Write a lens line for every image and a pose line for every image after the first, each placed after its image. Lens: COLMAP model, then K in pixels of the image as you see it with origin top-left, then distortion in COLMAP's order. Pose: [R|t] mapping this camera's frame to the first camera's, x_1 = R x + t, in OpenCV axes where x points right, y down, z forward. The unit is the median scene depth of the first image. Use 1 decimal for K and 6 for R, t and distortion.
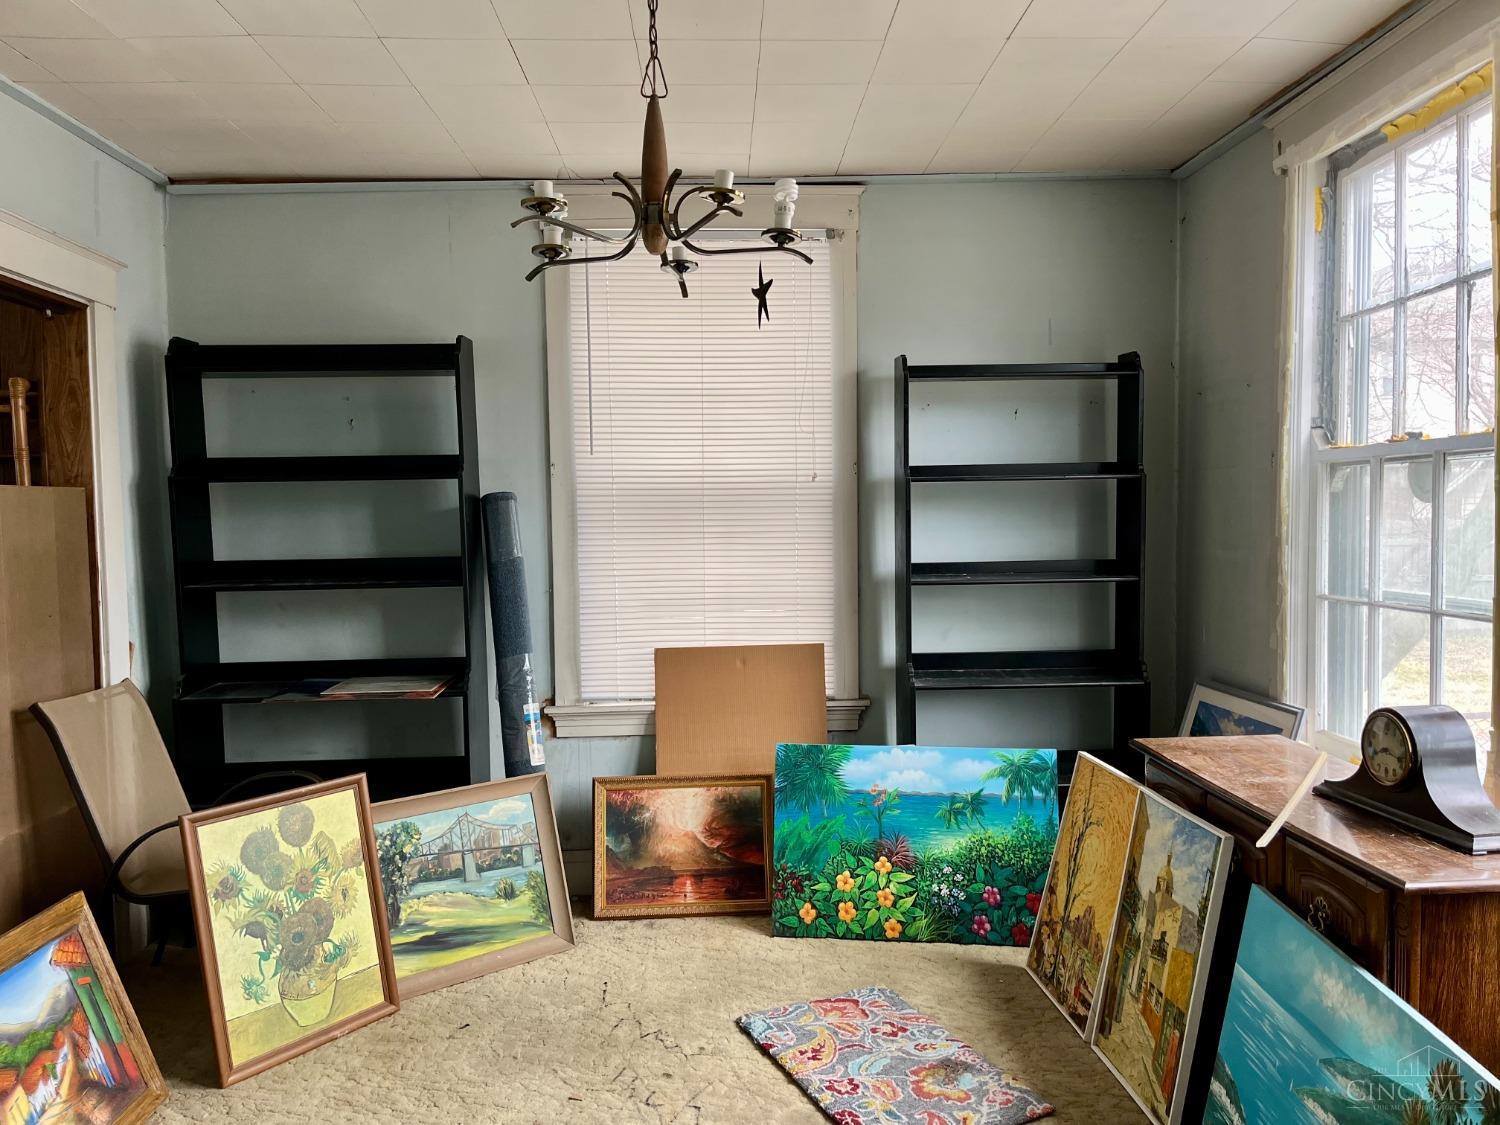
lens RADIAL K [[1137.9, 0, 764.3], [0, 1137.9, 568.1], [0, 0, 1]] dist [0.054519, -0.050713]
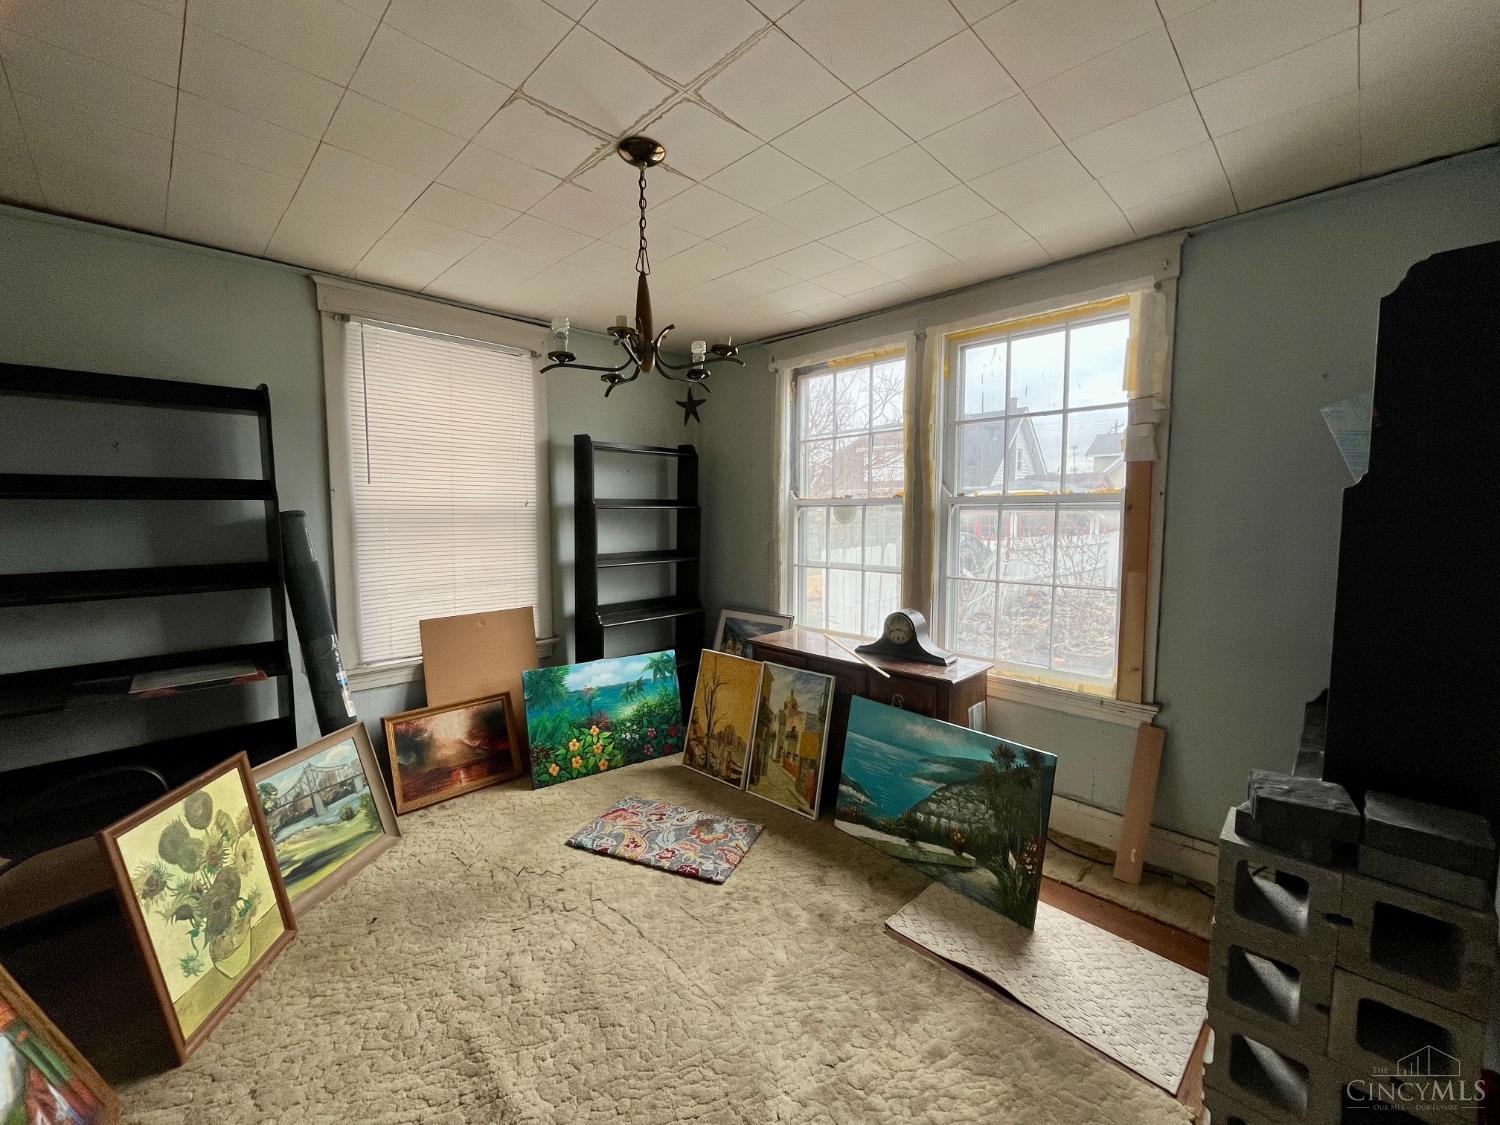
lens RADIAL K [[606.8, 0, 749.5], [0, 606.8, 558.7], [0, 0, 1]] dist [-0.003597, 0.000894]
pose [[0.735076, -0.039100, 0.676856, -0.366638], [0.023687, 0.999207, 0.031998, -0.026239], [-0.677570, -0.007488, 0.735420, 0.182407]]
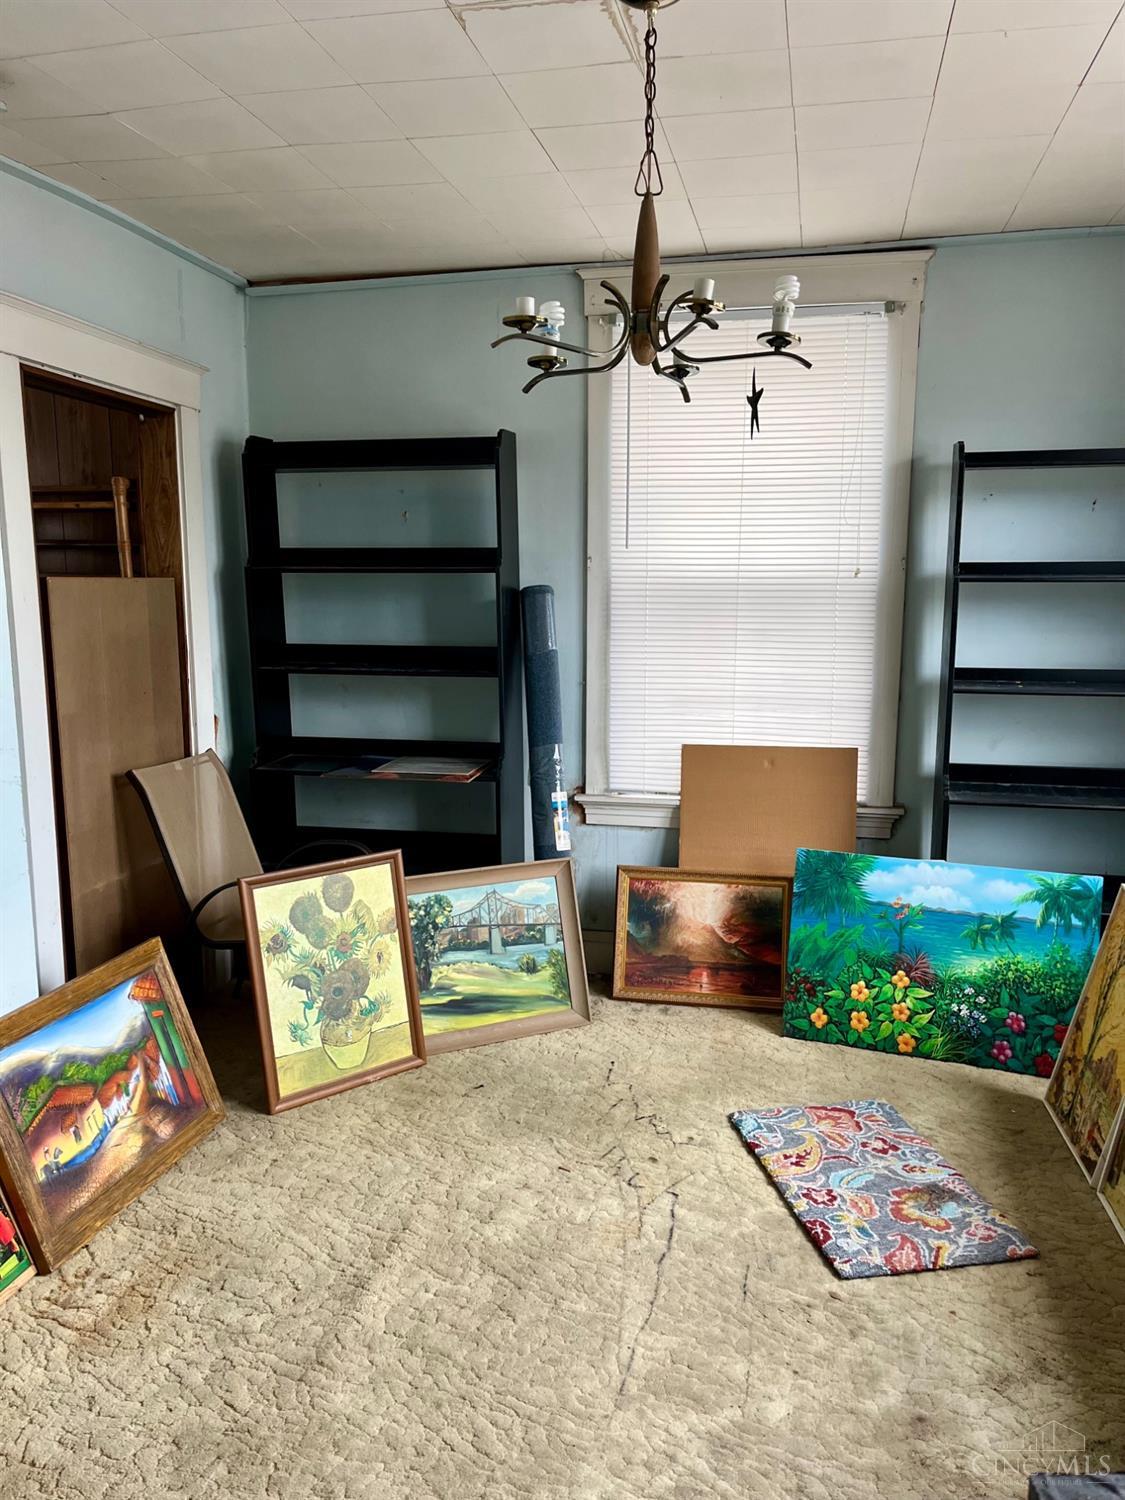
lens RADIAL K [[1137.9, 0, 574.6], [0, 1137.9, 757.5], [0, 0, 1]] dist [0.054519, -0.050713]
pose [[0.968635, 0.055278, -0.242263, 0.066331], [-0.028829, 0.993358, 0.111390, -0.031889], [0.246811, -0.100912, 0.963795, 0.007670]]
